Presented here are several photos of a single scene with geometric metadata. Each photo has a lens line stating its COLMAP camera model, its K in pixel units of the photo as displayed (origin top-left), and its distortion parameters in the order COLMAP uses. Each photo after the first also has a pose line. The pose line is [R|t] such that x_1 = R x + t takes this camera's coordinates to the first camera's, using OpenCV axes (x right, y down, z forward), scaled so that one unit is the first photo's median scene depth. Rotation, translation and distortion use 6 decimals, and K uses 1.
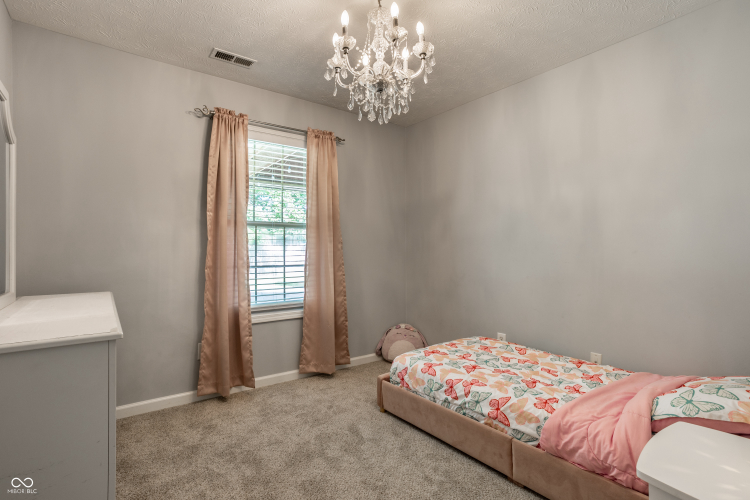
lens RADIAL K [[361.8, 0, 375.0], [0, 361.8, 250.0], [0, 0, 1]] dist [-0.058416, 0.037089]
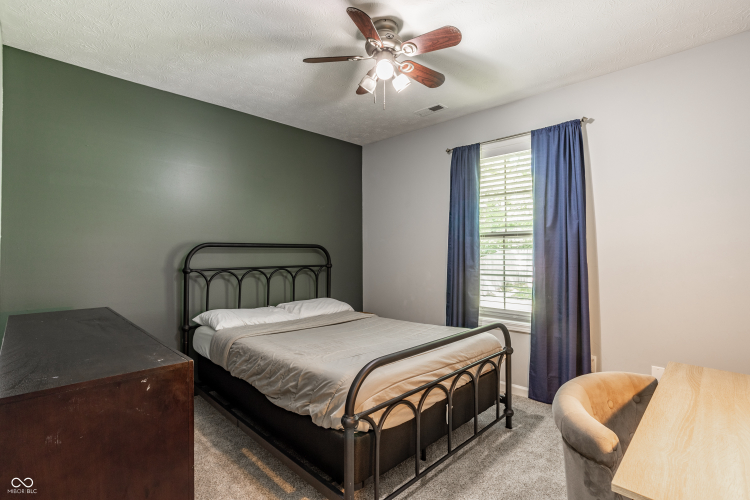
lens RADIAL K [[361.8, 0, 375.0], [0, 361.8, 250.0], [0, 0, 1]] dist [-0.058416, 0.037089]
pose [[0.140259, -0.005355, -0.990100, 0.685212], [-0.006401, 0.999960, -0.006315, -0.016870], [0.990094, 0.007223, 0.140219, 0.502522]]
